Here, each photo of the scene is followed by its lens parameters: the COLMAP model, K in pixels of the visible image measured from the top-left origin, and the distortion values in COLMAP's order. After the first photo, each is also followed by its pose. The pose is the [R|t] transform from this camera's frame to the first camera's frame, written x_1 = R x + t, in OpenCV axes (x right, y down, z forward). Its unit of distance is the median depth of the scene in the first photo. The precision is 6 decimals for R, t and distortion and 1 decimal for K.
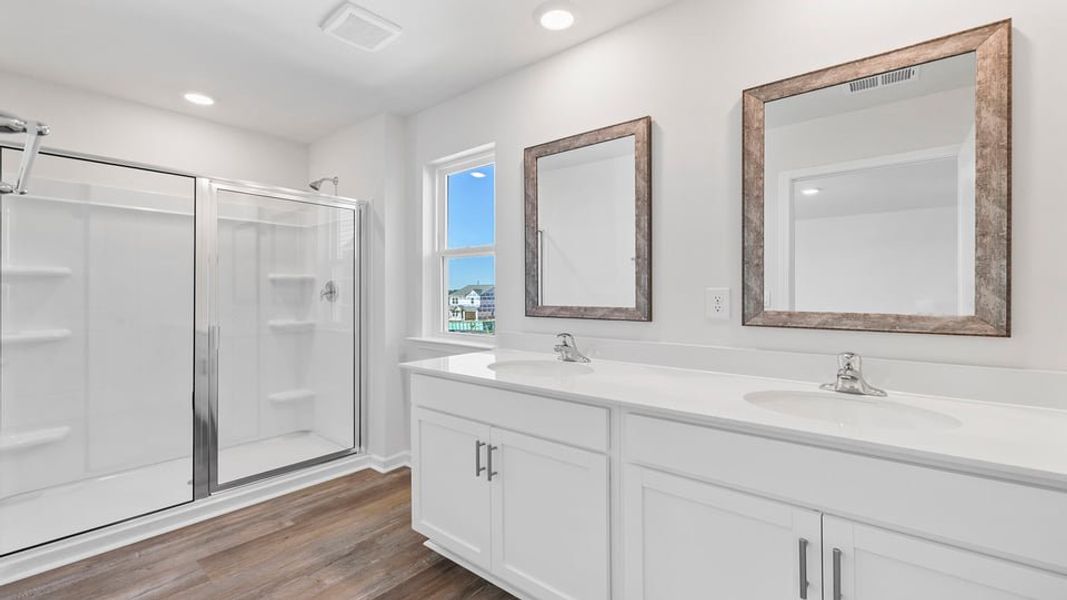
lens RADIAL K [[457.5, 0, 528.1], [0, 457.5, 294.6], [0, 0, 1]] dist [-0.000552, -0.000224]
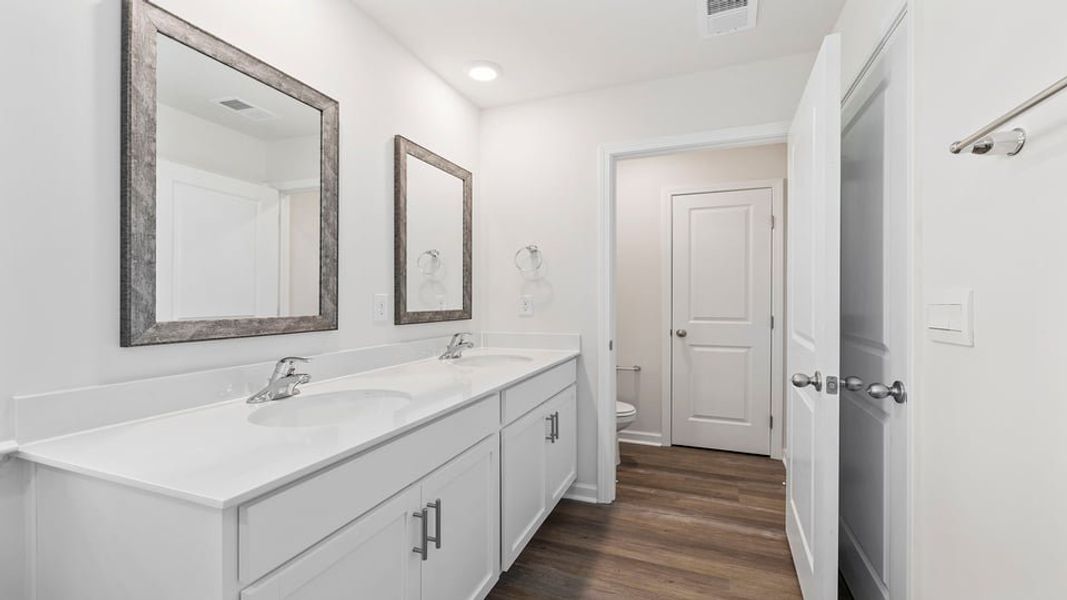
lens RADIAL K [[457.5, 0, 528.1], [0, 457.5, 294.6], [0, 0, 1]] dist [-0.000552, -0.000224]
pose [[-0.314838, 0.016076, 0.949009, -0.674893], [0.014051, 0.999826, -0.012275, 0.006029], [-0.949041, 0.009470, -0.315009, 0.882962]]
